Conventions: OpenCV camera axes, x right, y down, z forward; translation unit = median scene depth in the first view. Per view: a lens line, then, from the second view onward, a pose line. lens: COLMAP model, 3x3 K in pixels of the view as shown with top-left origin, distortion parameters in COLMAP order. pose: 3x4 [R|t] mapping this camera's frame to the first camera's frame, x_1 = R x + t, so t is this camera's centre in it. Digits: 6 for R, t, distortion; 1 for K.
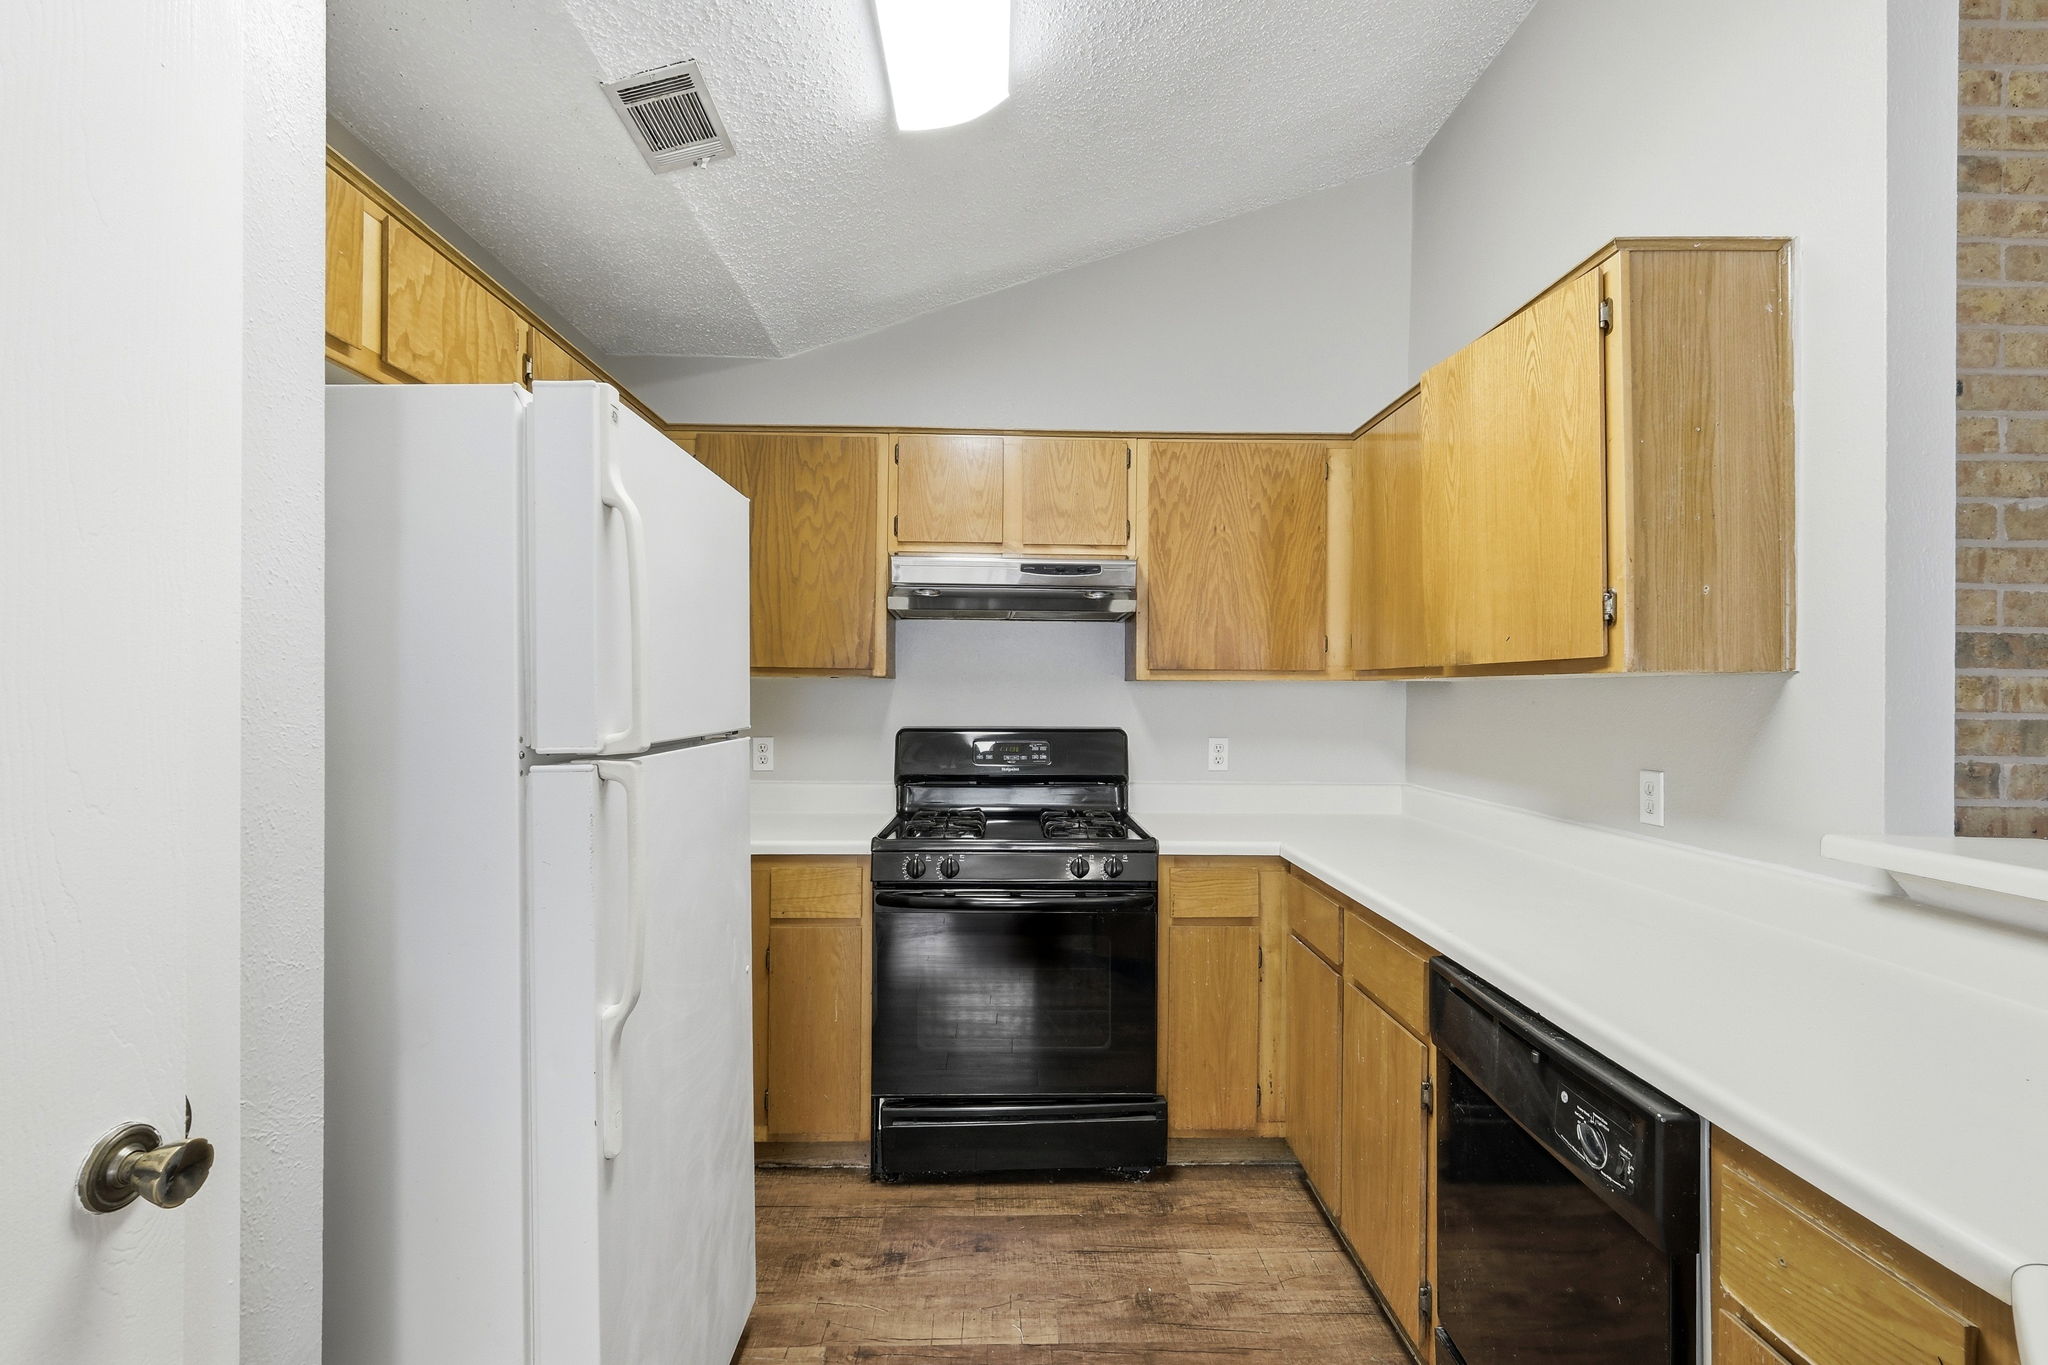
lens RADIAL K [[907.9, 0, 1023.0], [0, 907.9, 680.1], [0, 0, 1]] dist [-0.001590, -0.001036]
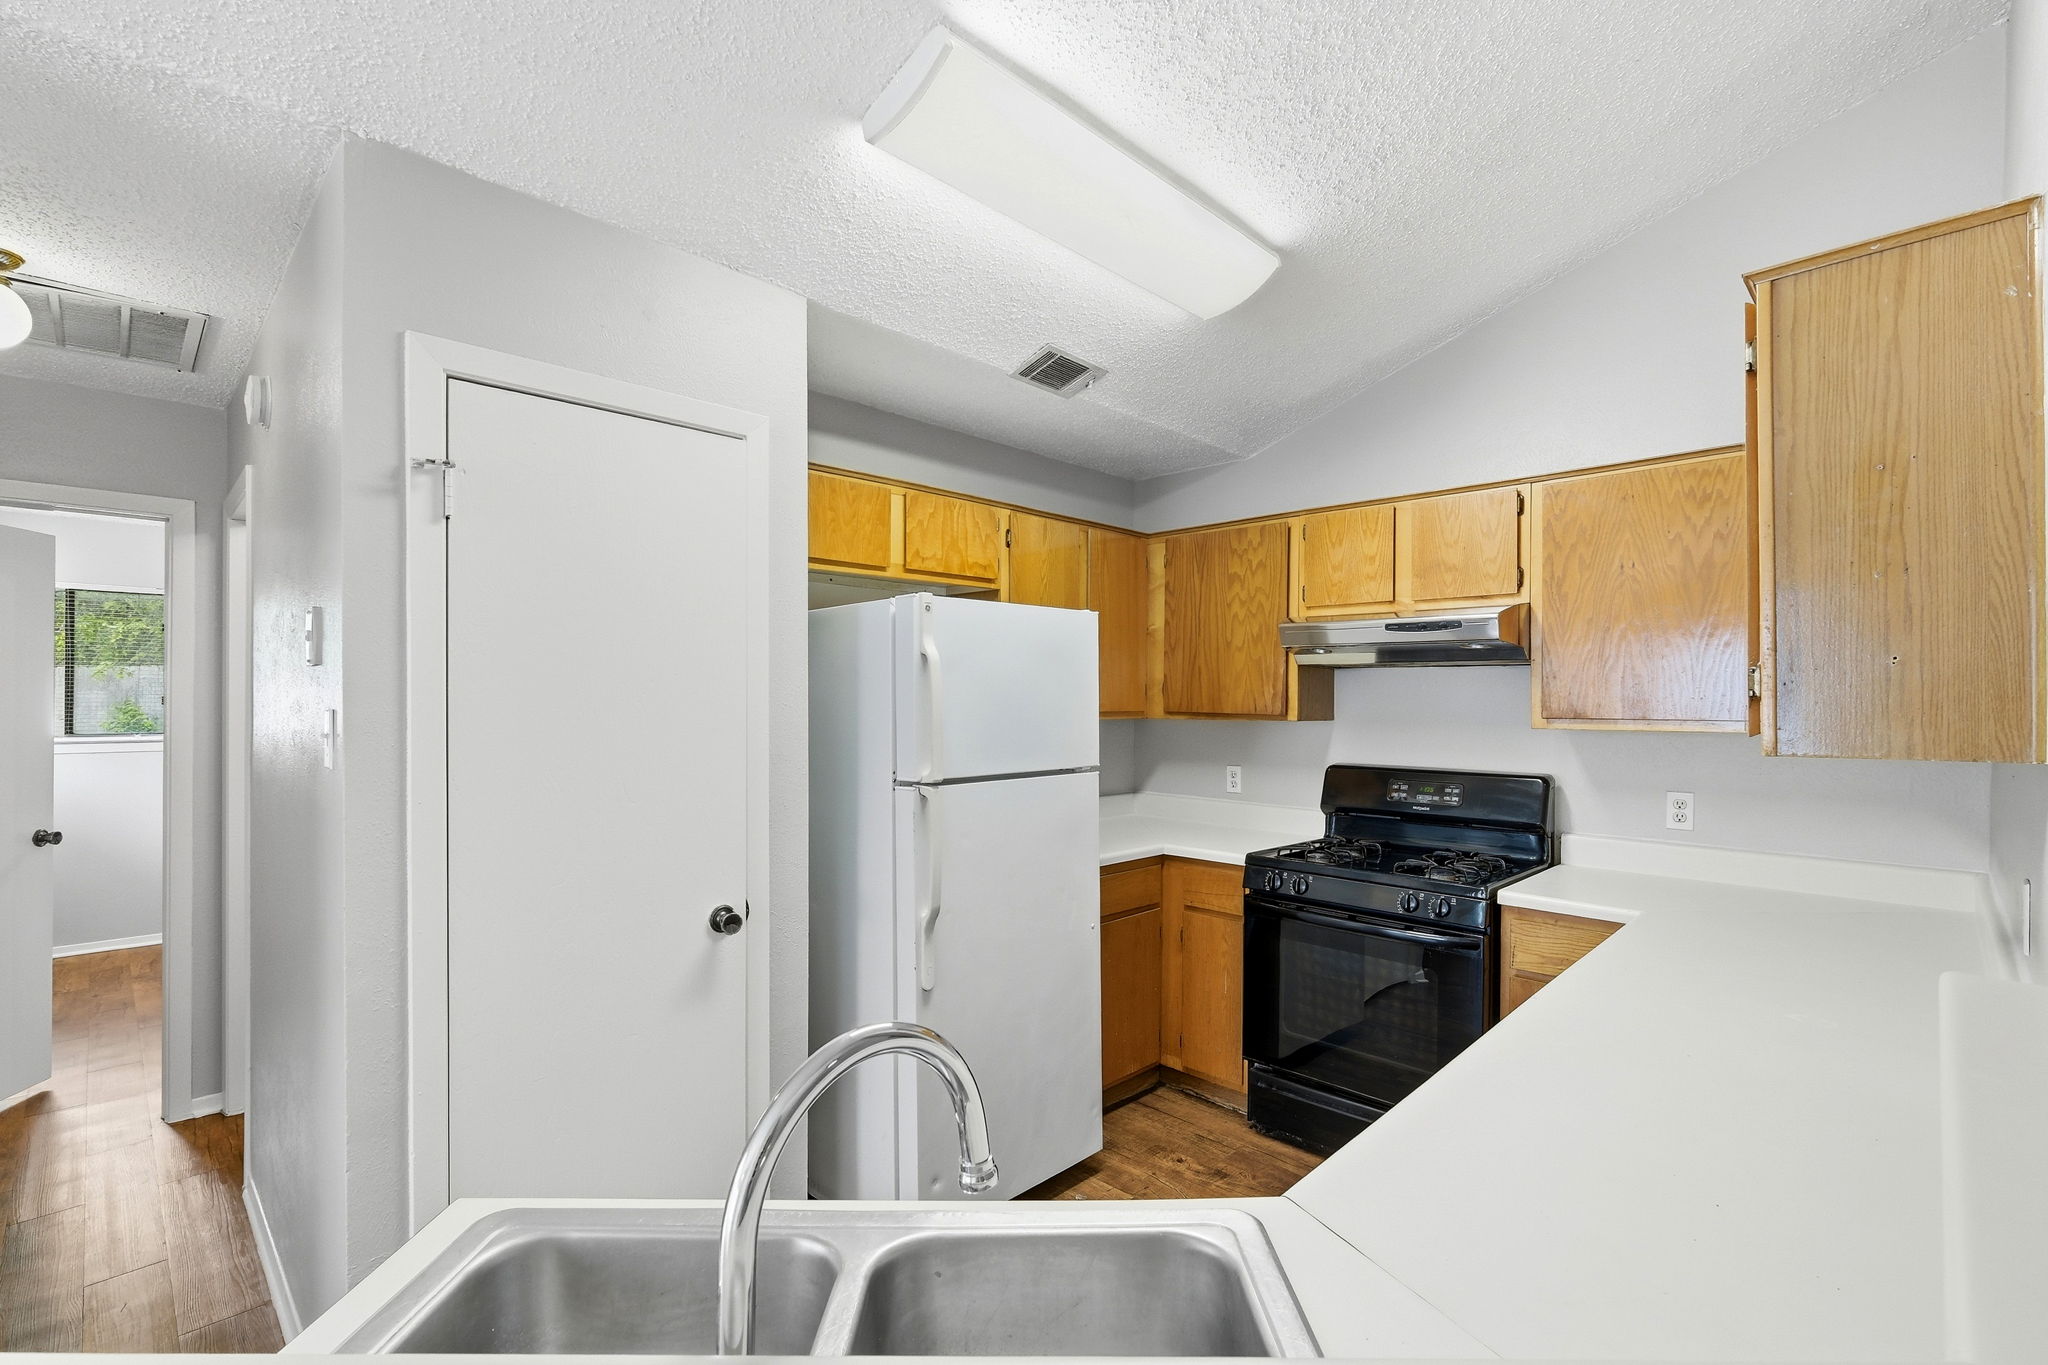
lens RADIAL K [[907.9, 0, 1022.1], [0, 907.9, 684.7], [0, 0, 1]] dist [-0.001590, -0.001036]
pose [[0.692144, -0.014223, -0.721619, 0.462725], [0.011358, 0.999897, -0.008814, -0.046006], [0.721670, -0.002095, 0.692234, -0.083408]]
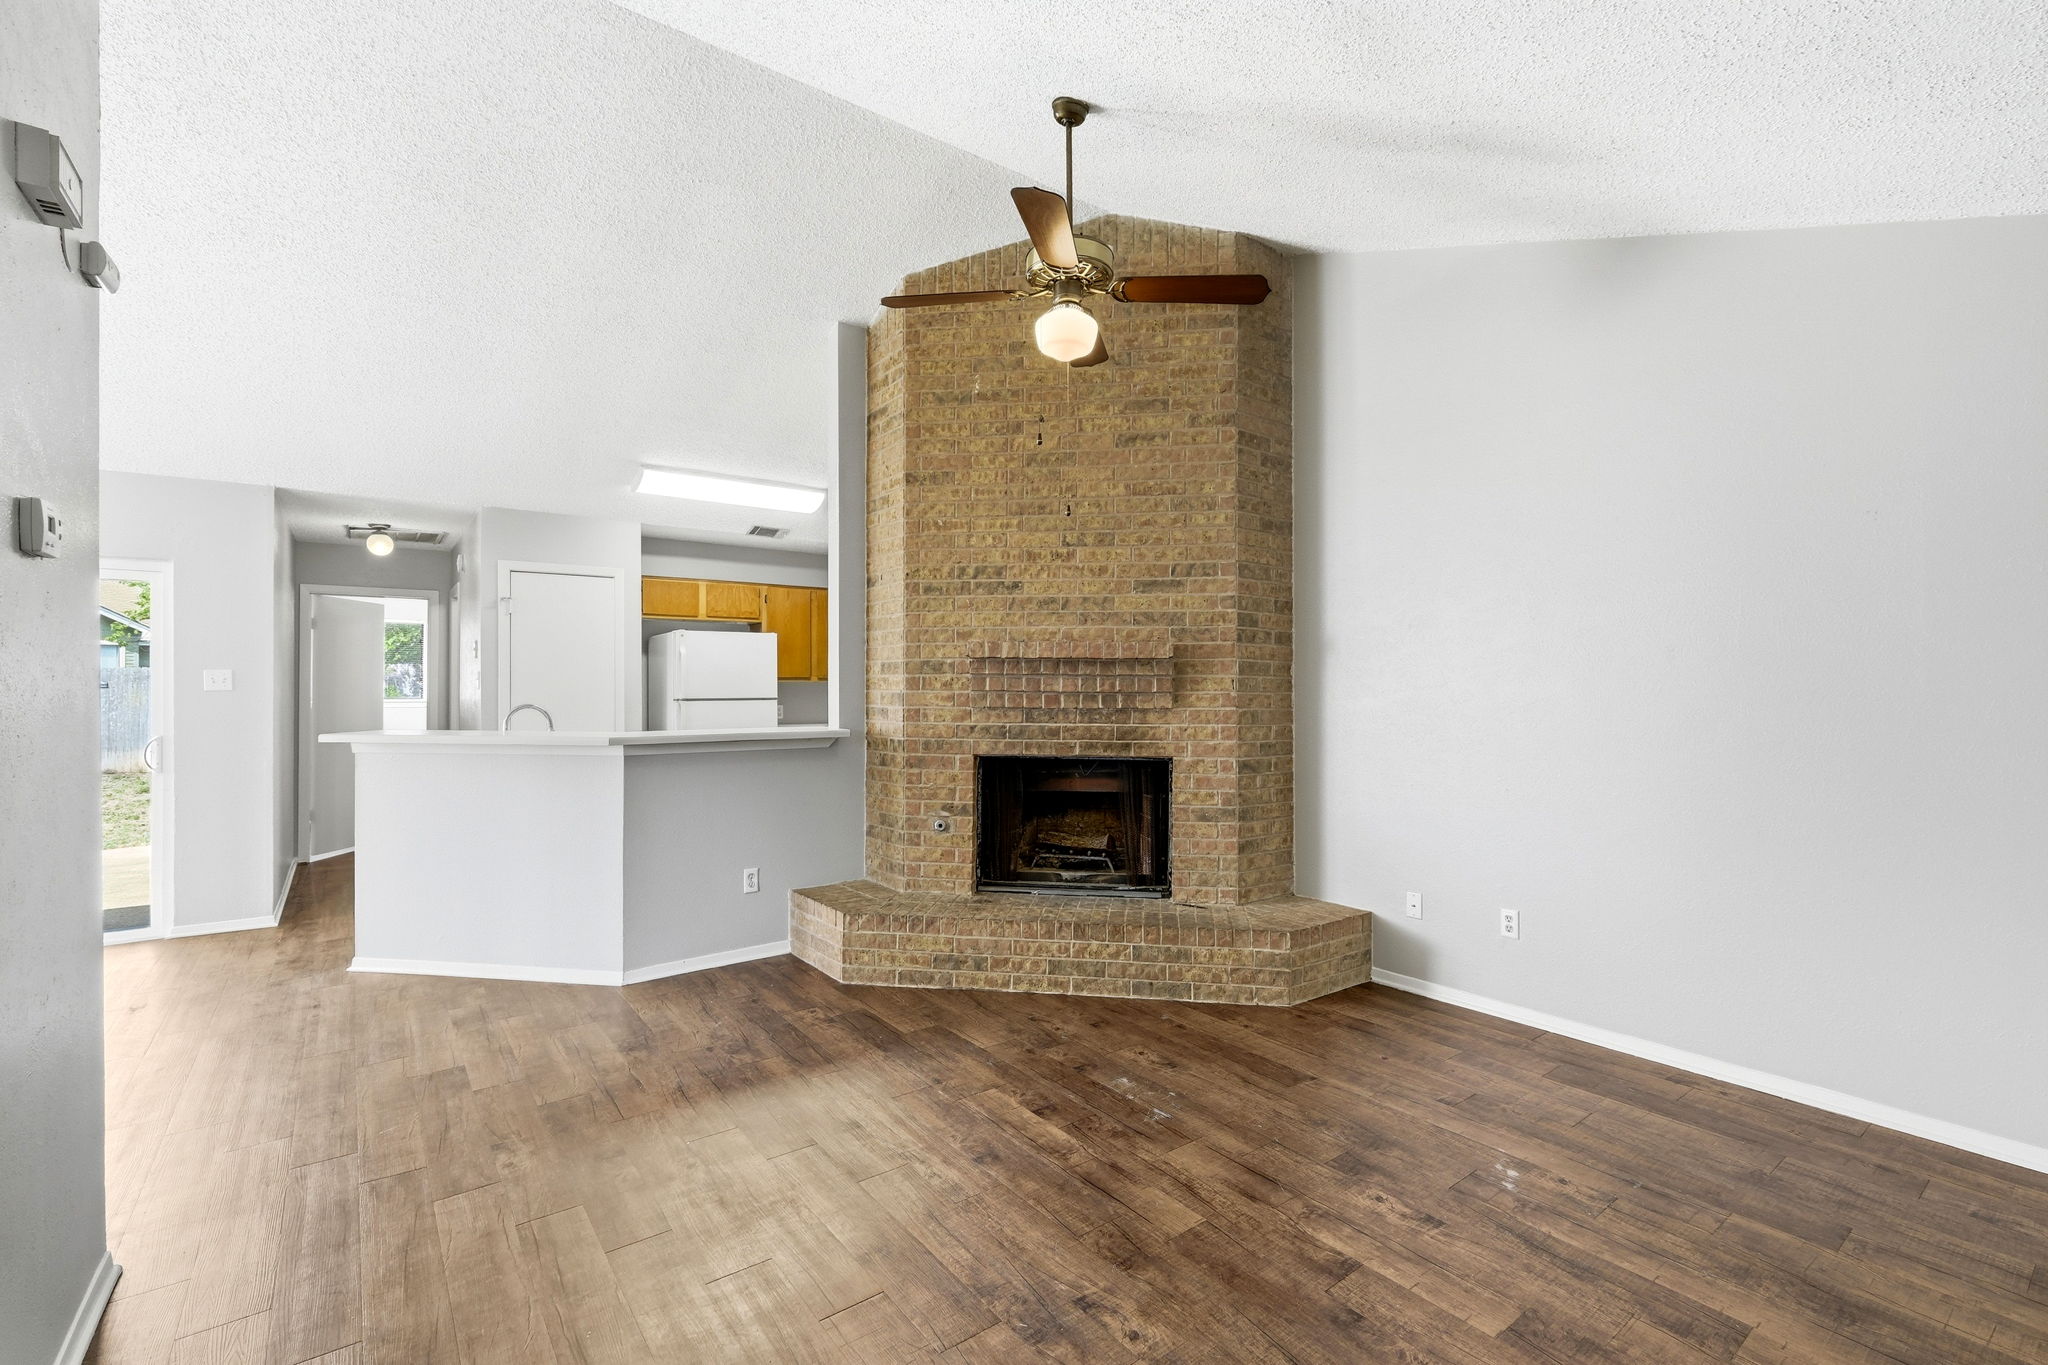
lens RADIAL K [[907.9, 0, 1026.1], [0, 907.9, 697.4], [0, 0, 1]] dist [-0.001590, -0.001036]
pose [[0.582634, -0.005086, -0.812719, 2.148696], [0.012282, 0.999921, 0.002548, 0.037848], [0.812642, -0.011466, 0.582651, -0.198944]]
